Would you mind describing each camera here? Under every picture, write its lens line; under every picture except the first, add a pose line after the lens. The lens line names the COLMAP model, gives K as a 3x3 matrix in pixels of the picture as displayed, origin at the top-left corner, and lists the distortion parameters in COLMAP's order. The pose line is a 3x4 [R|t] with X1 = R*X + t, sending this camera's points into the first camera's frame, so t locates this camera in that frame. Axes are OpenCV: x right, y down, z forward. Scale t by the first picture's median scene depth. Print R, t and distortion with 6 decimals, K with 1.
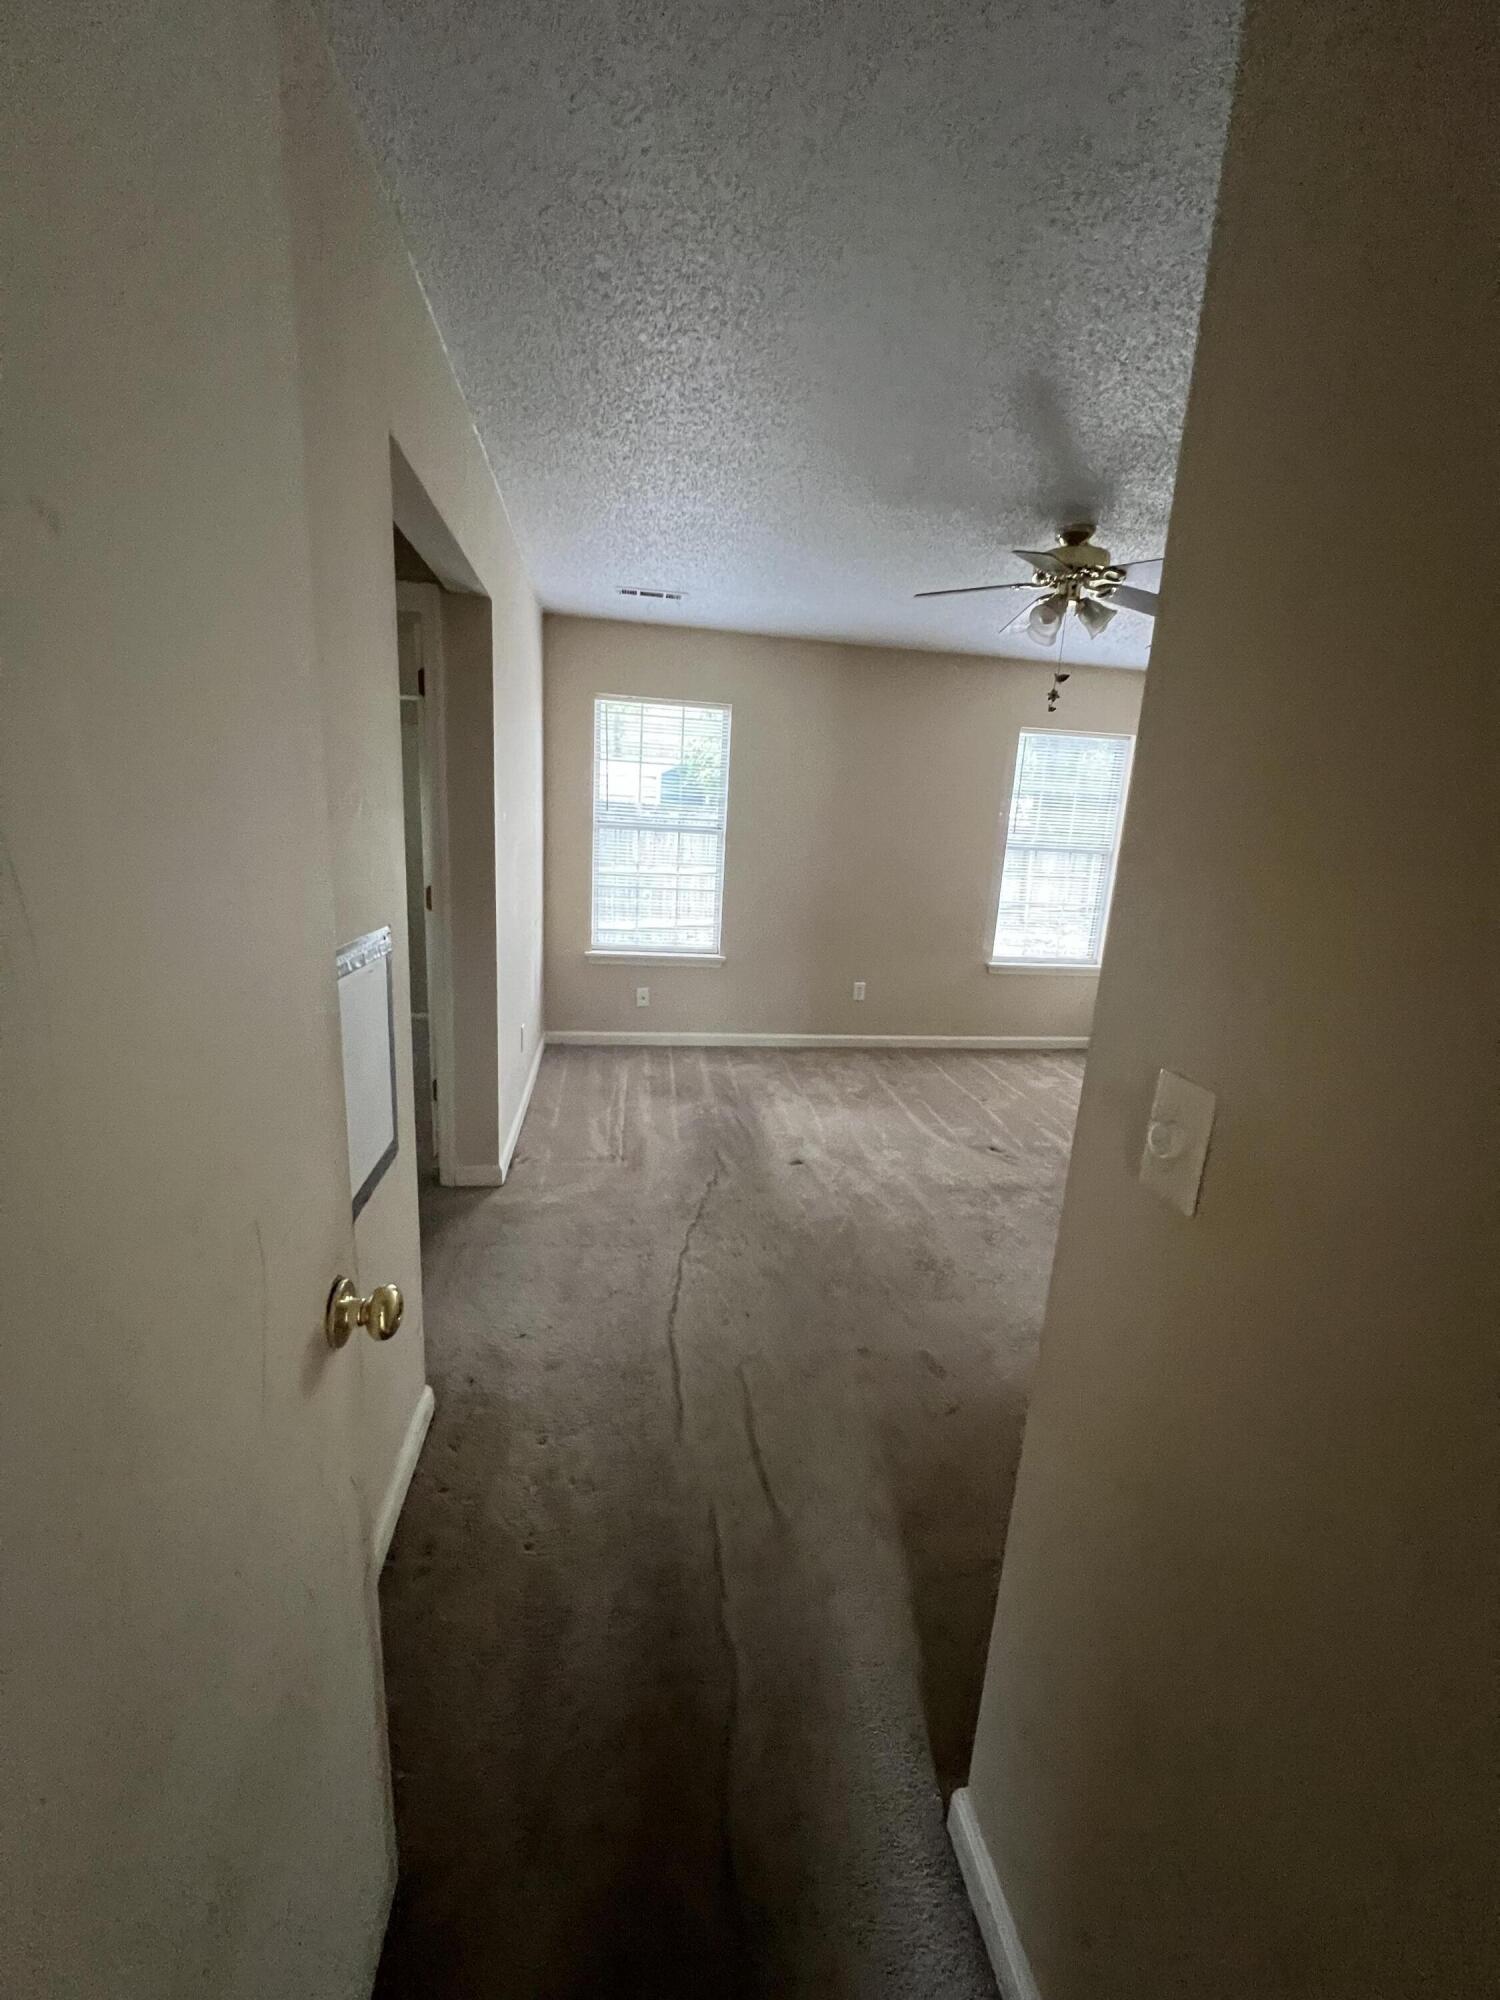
lens RADIAL K [[797.4, 0, 748.0], [0, 797.4, 1008.8], [0, 0, 1]] dist [-0.006808, 0.001003]
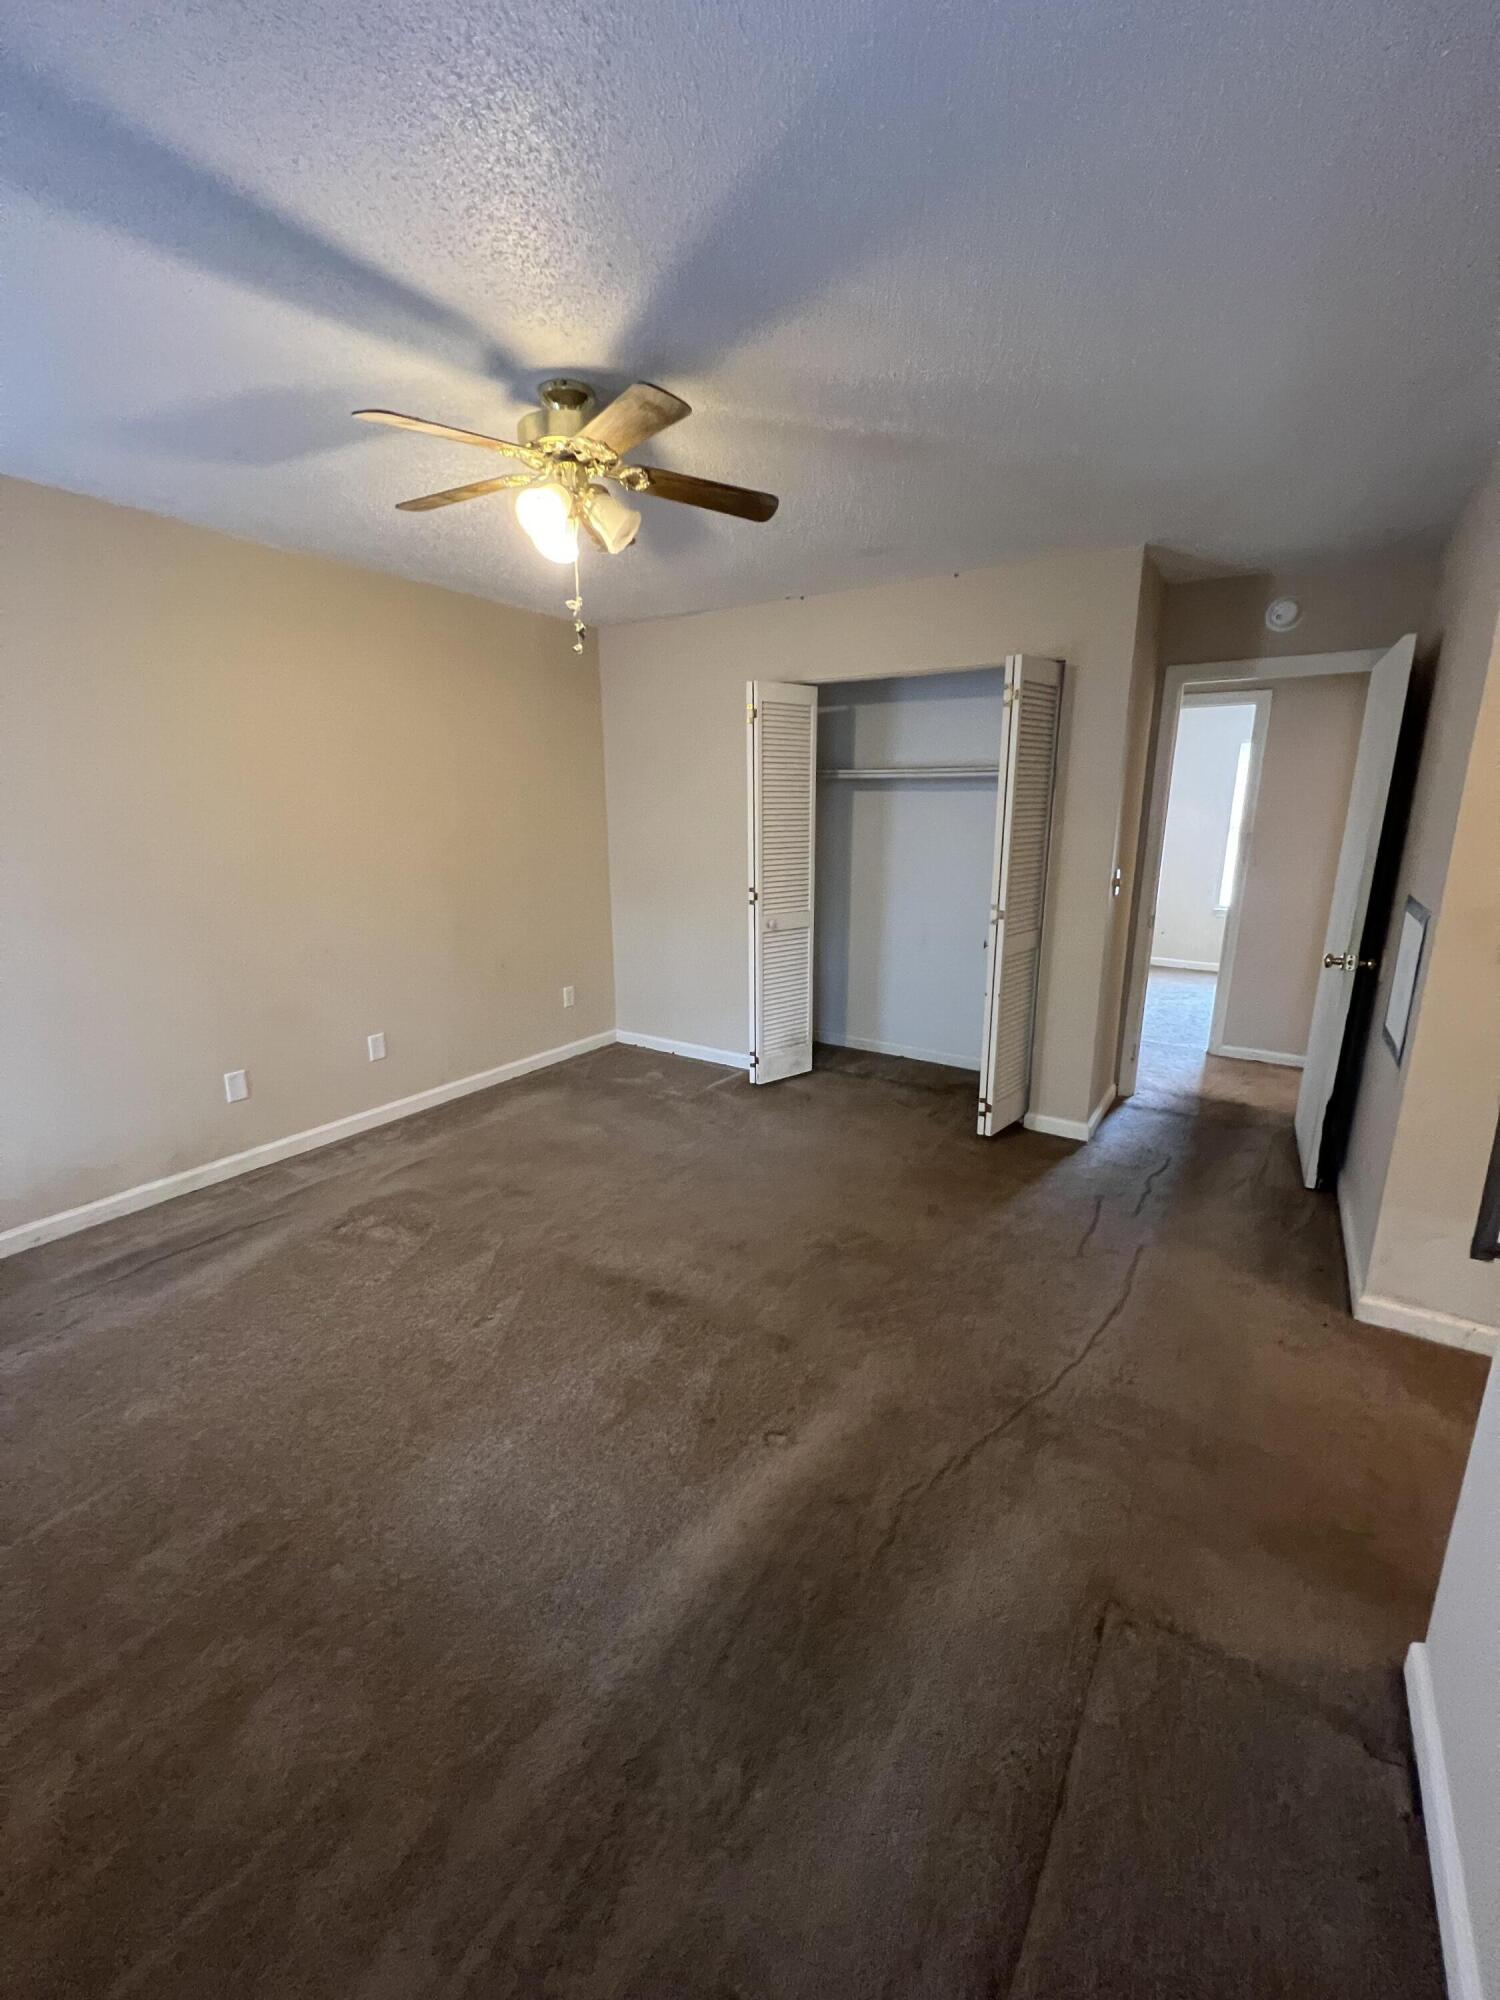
lens RADIAL K [[797.4, 0, 752.4], [0, 797.4, 997.3], [0, 0, 1]] dist [-0.006808, 0.001003]
pose [[-0.749466, -0.202374, 0.630353, -0.200863], [0.111619, 0.899878, 0.421616, -0.302297], [-0.652565, 0.386347, -0.651840, 1.179776]]
